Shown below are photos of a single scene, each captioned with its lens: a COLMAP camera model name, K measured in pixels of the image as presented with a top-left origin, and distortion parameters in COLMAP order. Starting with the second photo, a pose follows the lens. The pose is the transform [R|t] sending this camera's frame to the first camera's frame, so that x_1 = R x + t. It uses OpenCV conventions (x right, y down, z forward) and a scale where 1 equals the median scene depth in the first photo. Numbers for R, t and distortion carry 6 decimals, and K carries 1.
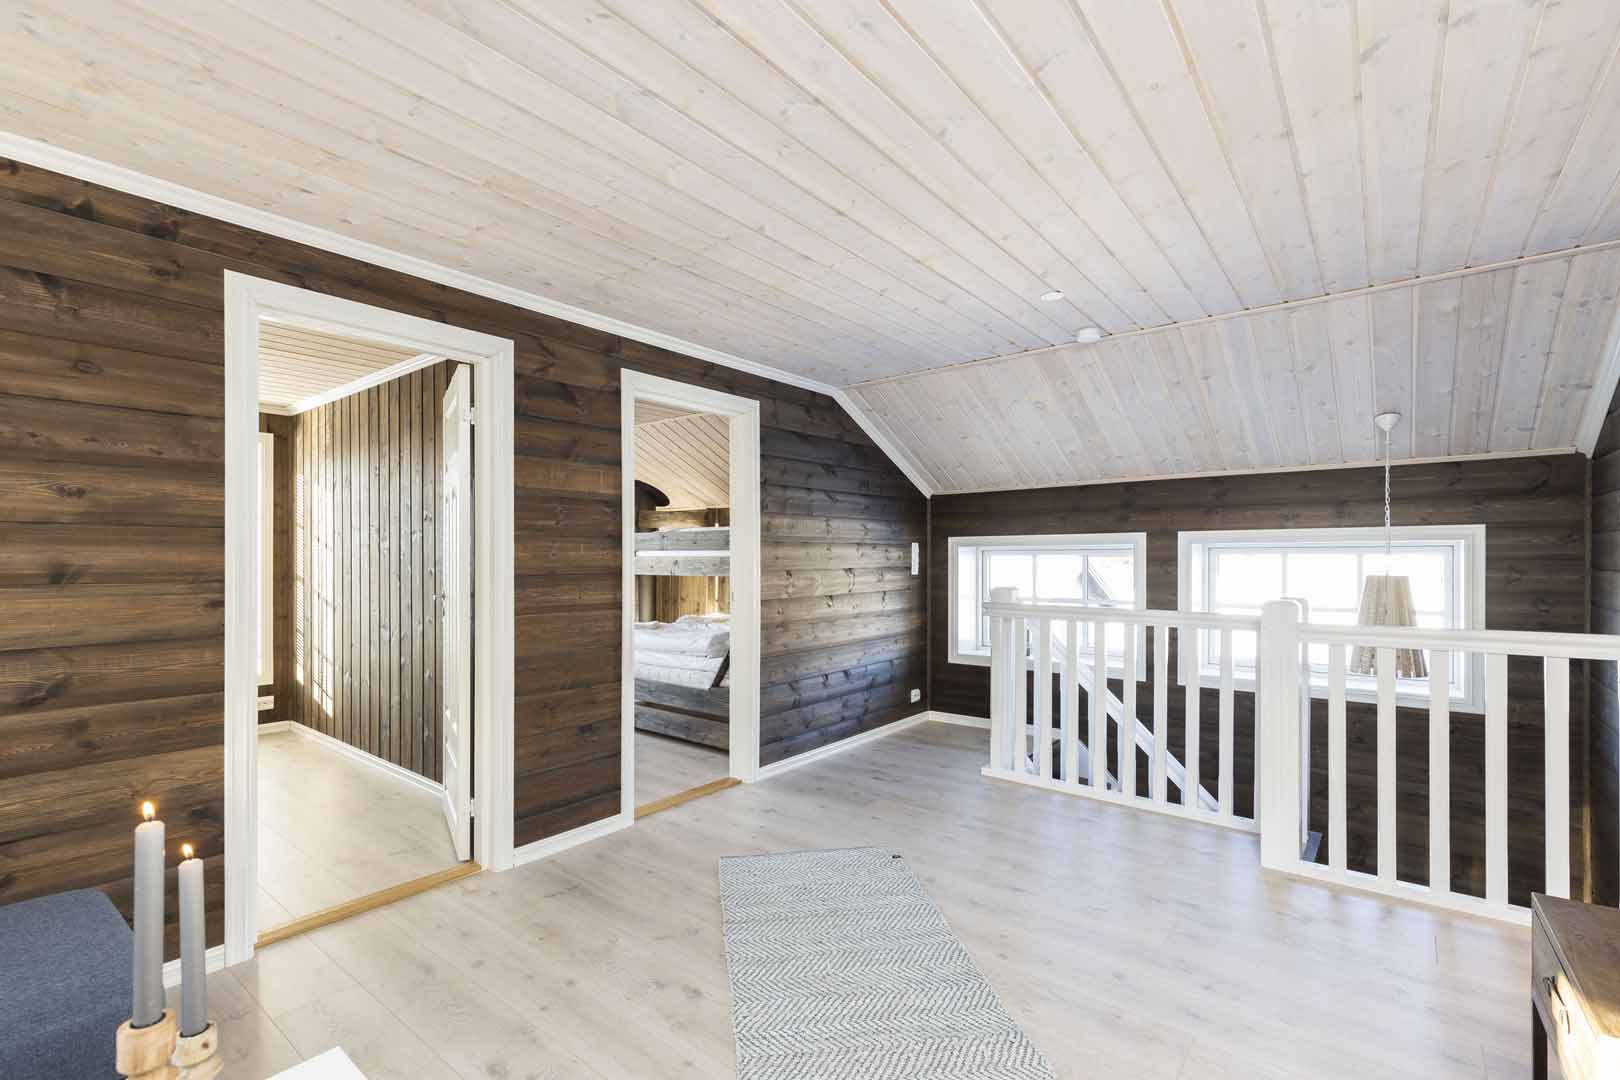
lens RADIAL K [[722.6, 0, 815.1], [0, 722.6, 549.0], [0, 0, 1]] dist [0.001071, 0.000014]
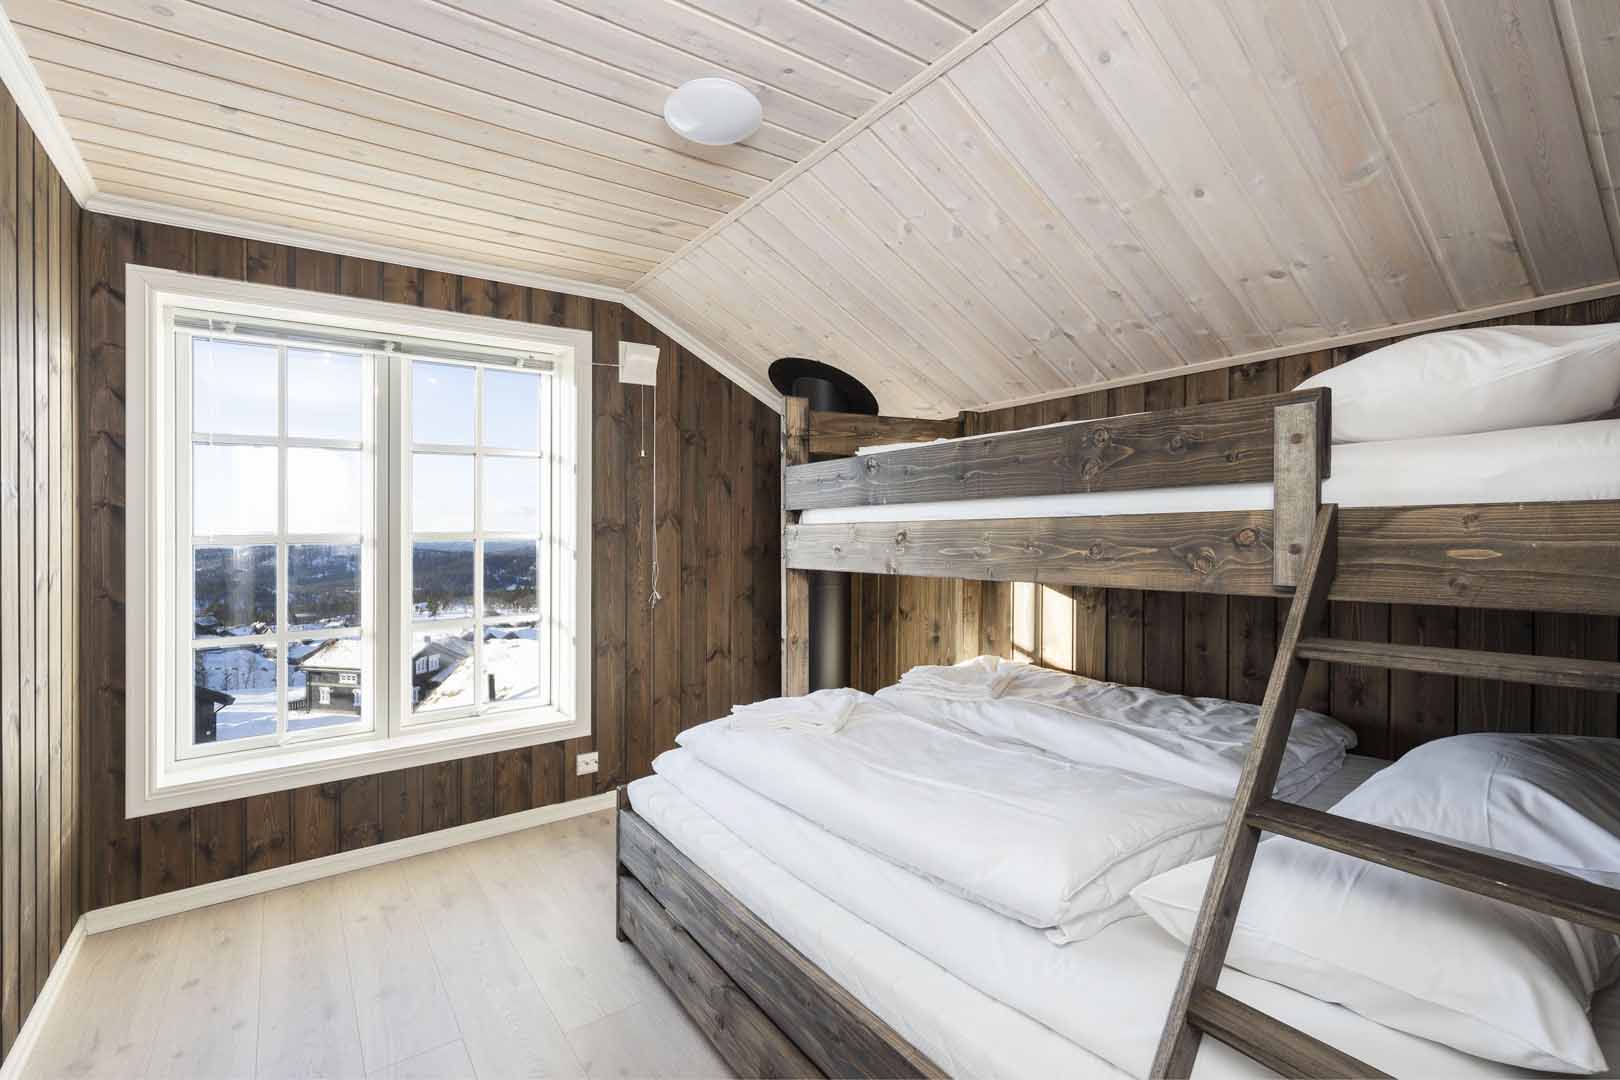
lens RADIAL K [[722.6, 0, 809.3], [0, 722.6, 538.0], [0, 0, 1]] dist [0.001071, 0.000014]
pose [[0.961260, -0.009088, -0.275492, -0.128406], [0.010752, 0.999932, 0.004528, 0.015391], [0.275432, -0.007314, 0.961293, 0.595554]]
